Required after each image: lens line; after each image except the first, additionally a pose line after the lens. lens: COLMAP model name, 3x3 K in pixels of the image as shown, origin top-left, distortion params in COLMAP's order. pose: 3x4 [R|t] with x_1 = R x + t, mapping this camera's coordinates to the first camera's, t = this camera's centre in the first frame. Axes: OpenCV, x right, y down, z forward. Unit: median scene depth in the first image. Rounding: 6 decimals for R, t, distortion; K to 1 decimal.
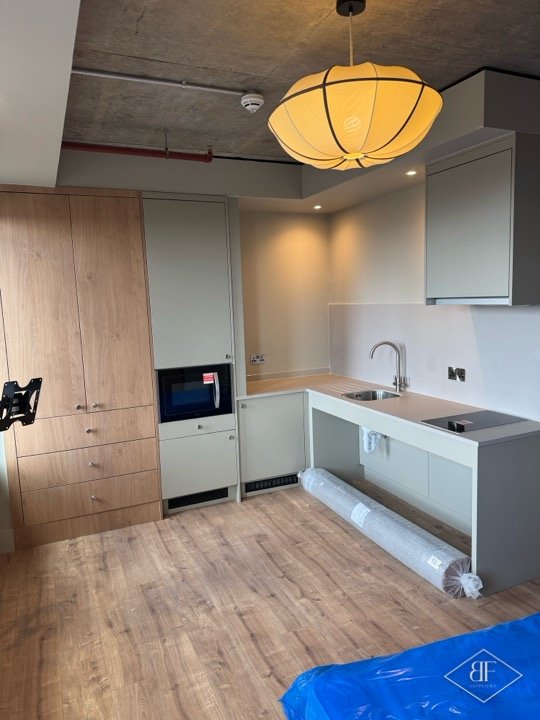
lens RADIAL K [[500.4, 0, 270.2], [0, 500.4, 357.2], [0, 0, 1]] dist [0.061562, -0.055796]
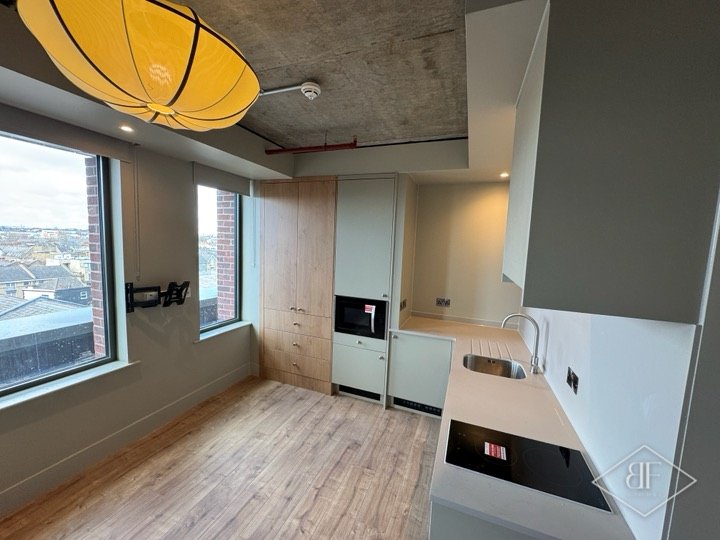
lens RADIAL K [[287.3, 0, 359.1], [0, 287.3, 268.2], [0, 0, 1]] dist [-0.003853, 0.001313]
pose [[0.703322, 0.127942, -0.699263, 0.419376], [-0.151317, 0.988072, 0.028589, -0.091931], [0.694580, 0.085703, 0.714292, 0.461030]]
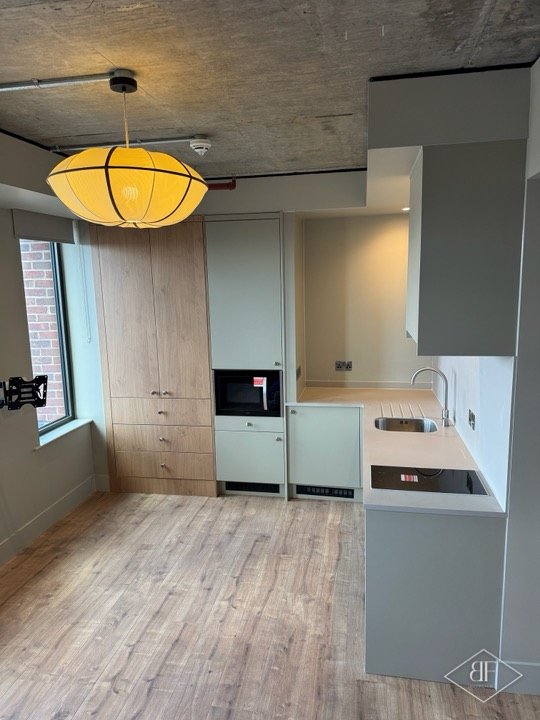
lens RADIAL K [[500.4, 0, 270.4], [0, 500.4, 353.8], [0, 0, 1]] dist [0.061562, -0.055796]
pose [[0.824870, 0.099860, -0.556432, 0.543091], [-0.074124, 0.994882, 0.068664, -0.104141], [0.560441, -0.015394, 0.828051, 0.127050]]
